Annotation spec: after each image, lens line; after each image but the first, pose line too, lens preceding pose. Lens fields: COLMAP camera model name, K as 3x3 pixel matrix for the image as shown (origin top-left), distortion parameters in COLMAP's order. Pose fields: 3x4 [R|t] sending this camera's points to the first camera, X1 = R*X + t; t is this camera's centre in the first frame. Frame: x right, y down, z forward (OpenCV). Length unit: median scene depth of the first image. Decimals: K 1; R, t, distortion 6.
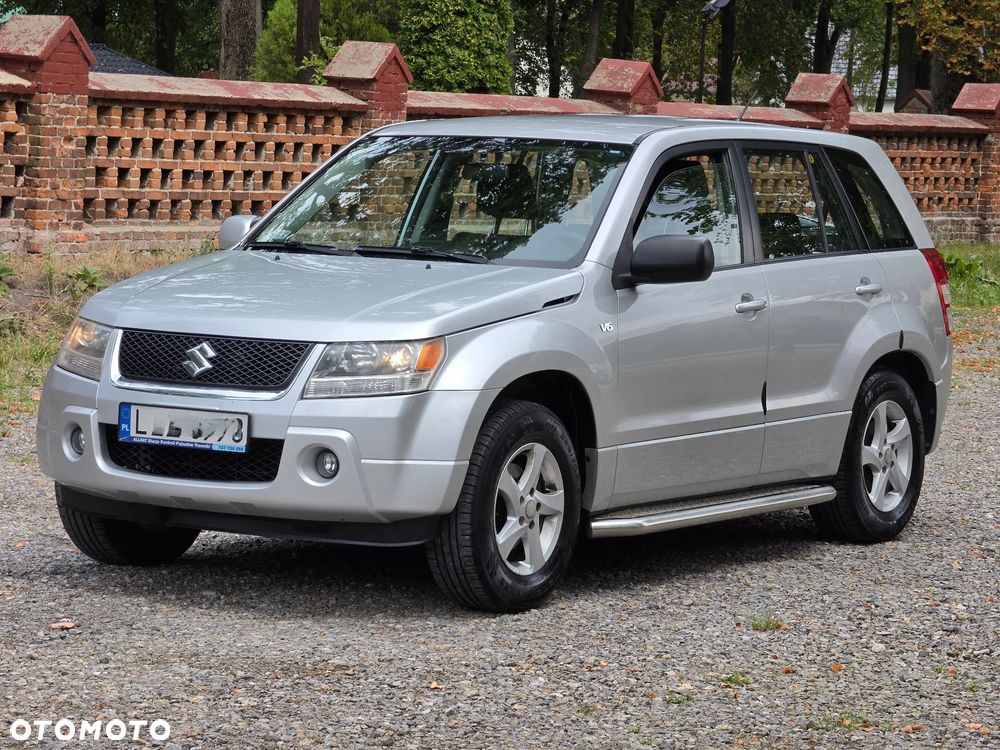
lens RADIAL K [[3268.4, 0, 465.7], [0, 3268.4, 422.5], [0, 0, 1]] dist [0.802590, -3.867331]
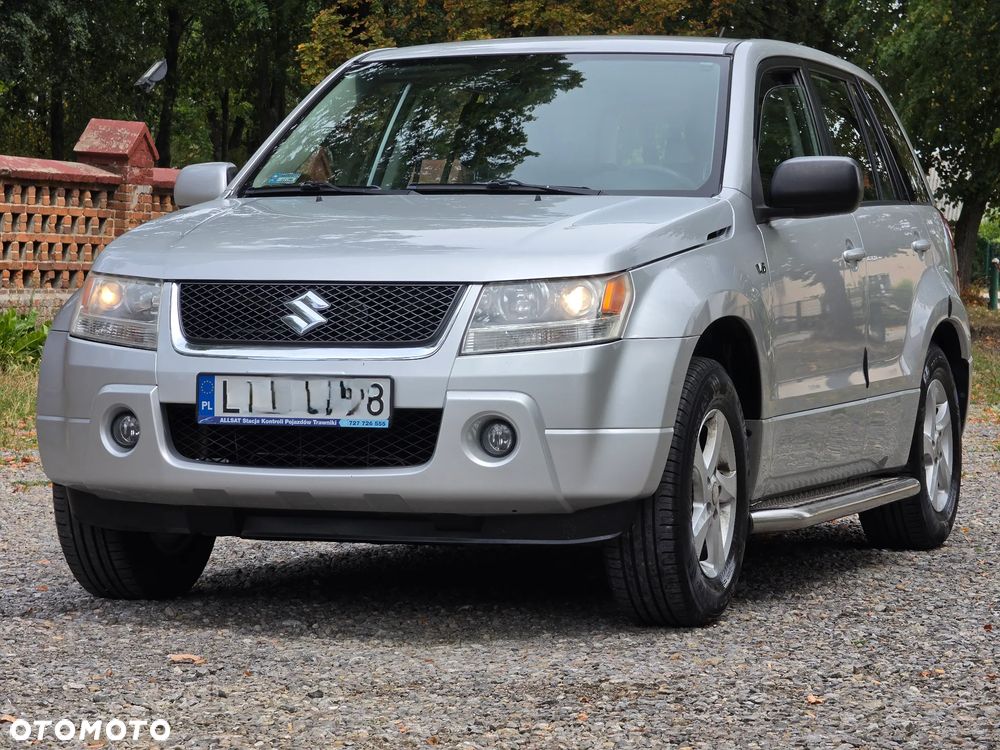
lens RADIAL K [[3268.4, 0, 465.7], [0, 3268.4, 422.5], [0, 0, 1]] dist [0.802590, -3.867331]
pose [[0.973233, -0.033427, 0.227376, -0.218502], [0.042418, 0.998495, -0.034769, 0.034492], [-0.225872, 0.043483, 0.973186, 0.245263]]
